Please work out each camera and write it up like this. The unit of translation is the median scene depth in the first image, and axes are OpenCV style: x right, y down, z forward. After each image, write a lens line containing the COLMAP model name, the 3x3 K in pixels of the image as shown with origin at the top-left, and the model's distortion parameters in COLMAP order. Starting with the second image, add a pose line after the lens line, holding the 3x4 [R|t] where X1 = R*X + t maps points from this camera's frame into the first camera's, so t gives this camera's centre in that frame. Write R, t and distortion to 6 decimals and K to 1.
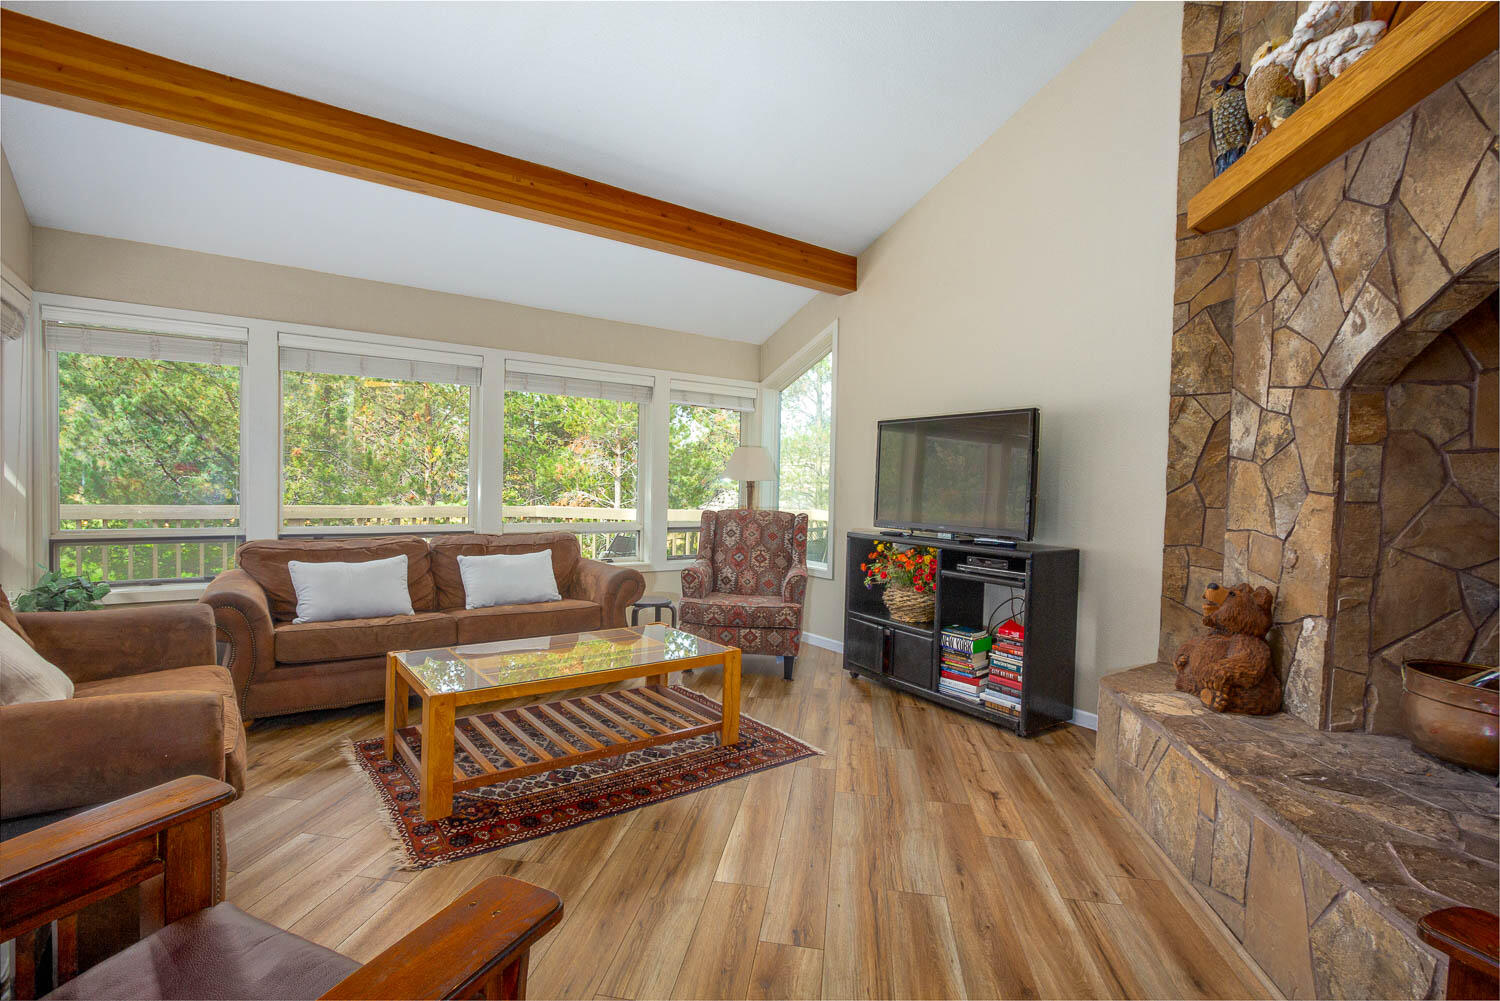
lens RADIAL K [[715.0, 0, 734.1], [0, 715.0, 505.2], [0, 0, 1]] dist [-0.002041, 0.000073]
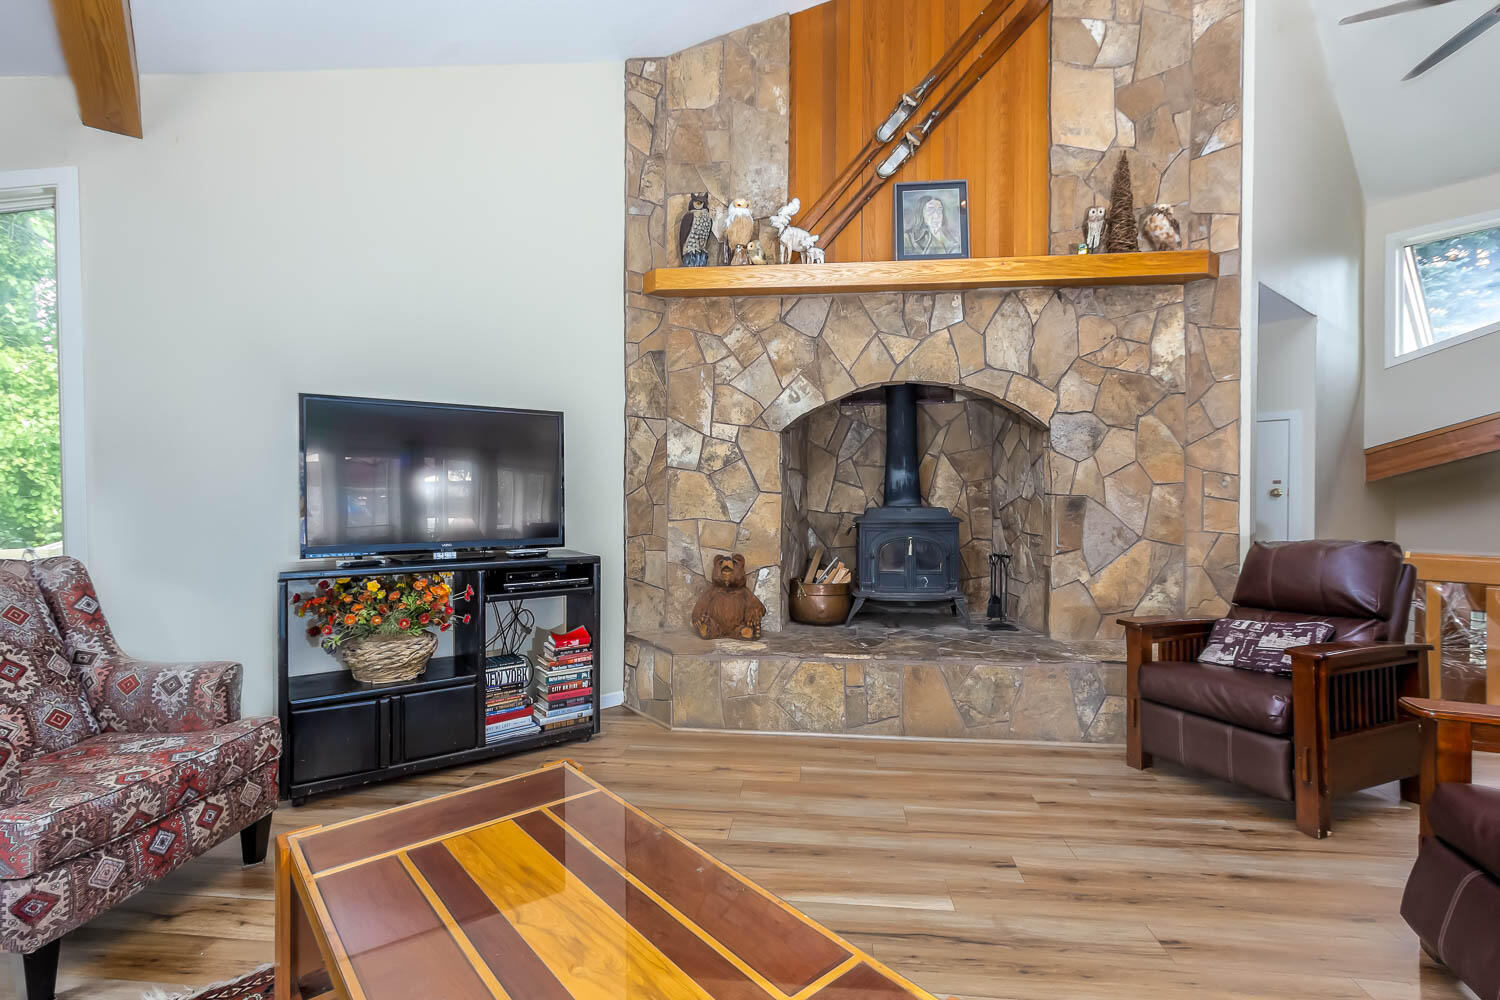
lens RADIAL K [[715.0, 0, 734.1], [0, 715.0, 504.7], [0, 0, 1]] dist [-0.002041, 0.000073]
pose [[-0.075265, -0.039708, 0.996373, -0.756934], [0.028963, 0.998698, 0.041989, -0.054480], [-0.996743, 0.032018, -0.074017, 1.082992]]
